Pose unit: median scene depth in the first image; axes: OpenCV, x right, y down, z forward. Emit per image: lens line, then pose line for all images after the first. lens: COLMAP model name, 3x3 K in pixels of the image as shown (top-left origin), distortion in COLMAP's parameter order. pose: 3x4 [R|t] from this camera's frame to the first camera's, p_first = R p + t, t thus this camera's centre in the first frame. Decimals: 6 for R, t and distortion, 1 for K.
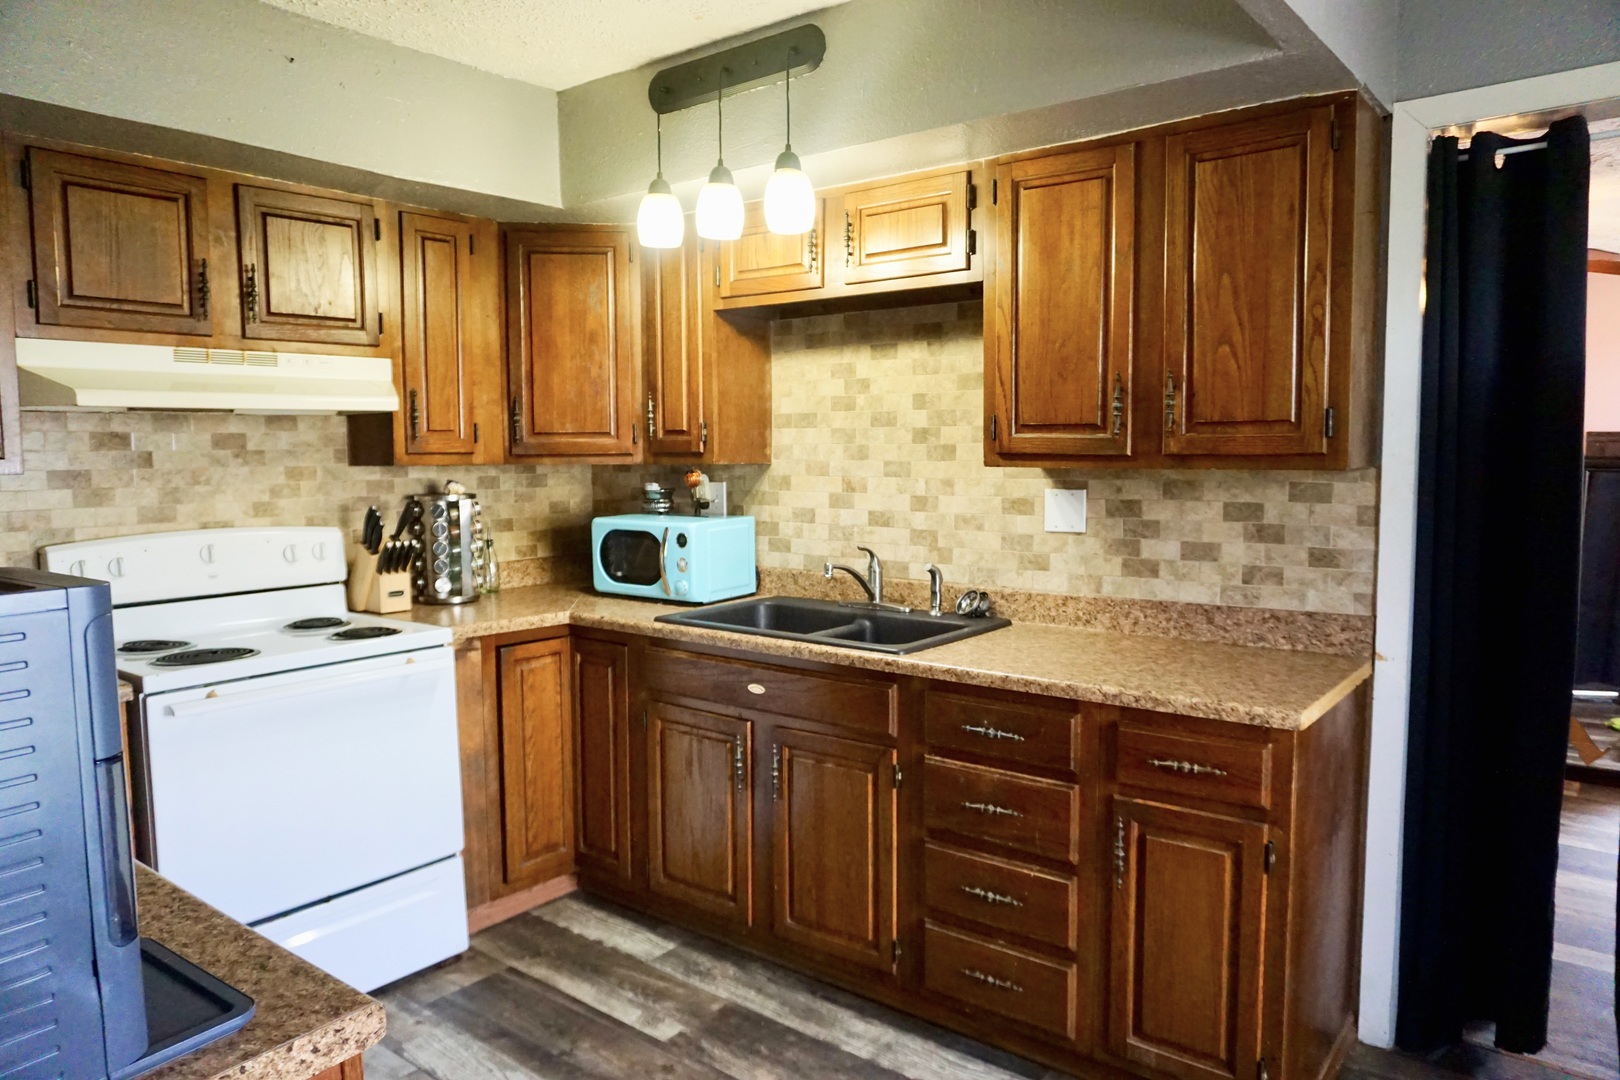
lens RADIAL K [[1069.4, 0, 808.8], [0, 1069.4, 538.8], [0, 0, 1]] dist [-0.040156, 0.004262]
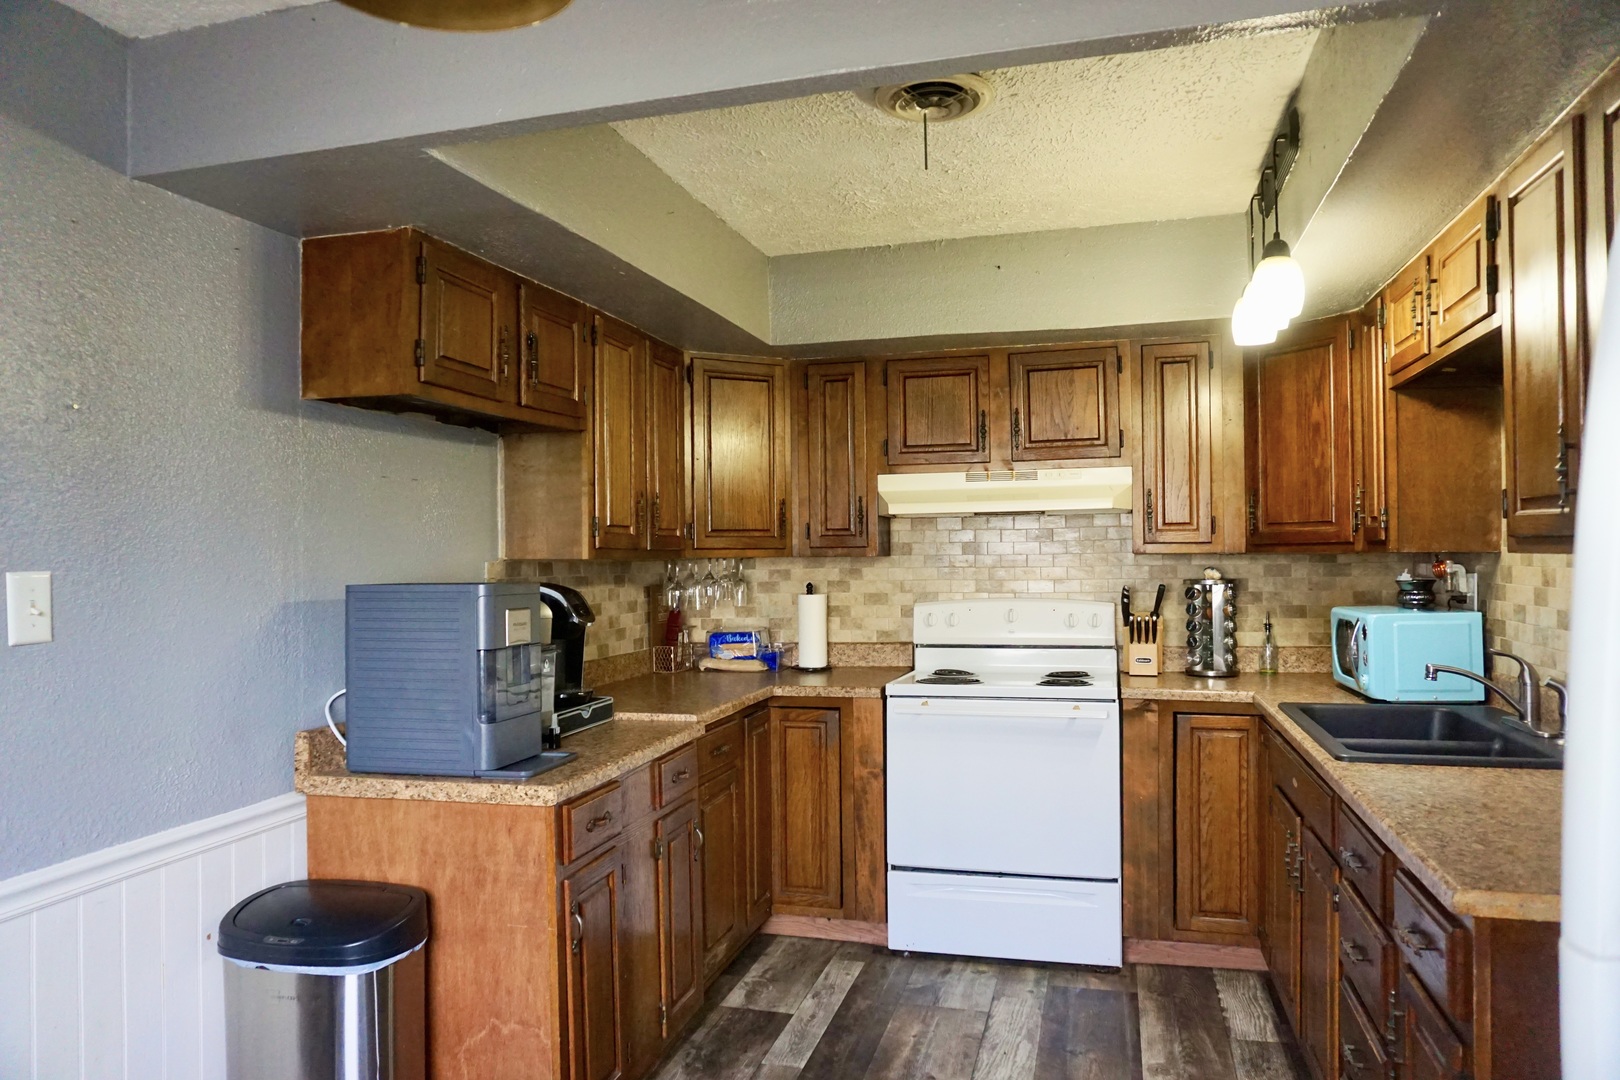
lens RADIAL K [[1069.4, 0, 809.4], [0, 1069.4, 542.4], [0, 0, 1]] dist [-0.040156, 0.004262]
pose [[0.390840, -0.008844, -0.920416, 0.582671], [-0.071438, 0.996646, -0.039911, -0.005847], [0.917682, 0.081351, 0.388898, 0.184000]]
